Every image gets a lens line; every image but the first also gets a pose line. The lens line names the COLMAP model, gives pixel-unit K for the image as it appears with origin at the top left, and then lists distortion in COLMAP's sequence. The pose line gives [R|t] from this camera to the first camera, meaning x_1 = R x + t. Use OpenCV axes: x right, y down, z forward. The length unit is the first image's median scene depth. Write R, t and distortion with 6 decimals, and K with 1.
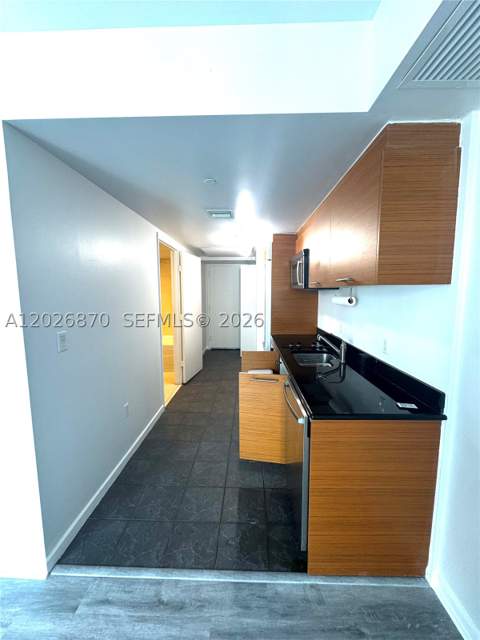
lens RADIAL K [[255.8, 0, 242.0], [0, 255.8, 320.2], [0, 0, 1]] dist [-0.004265, 0.000618]
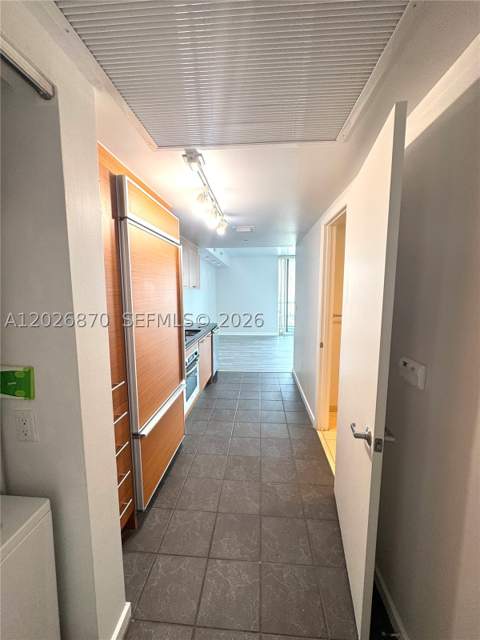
lens RADIAL K [[255.8, 0, 238.6], [0, 255.8, 319.8], [0, 0, 1]] dist [-0.004265, 0.000618]
pose [[-0.998513, -0.001528, 0.054497, -0.113571], [0.010988, 0.973454, 0.228618, -0.250338], [-0.053400, 0.228877, -0.971990, 2.123099]]
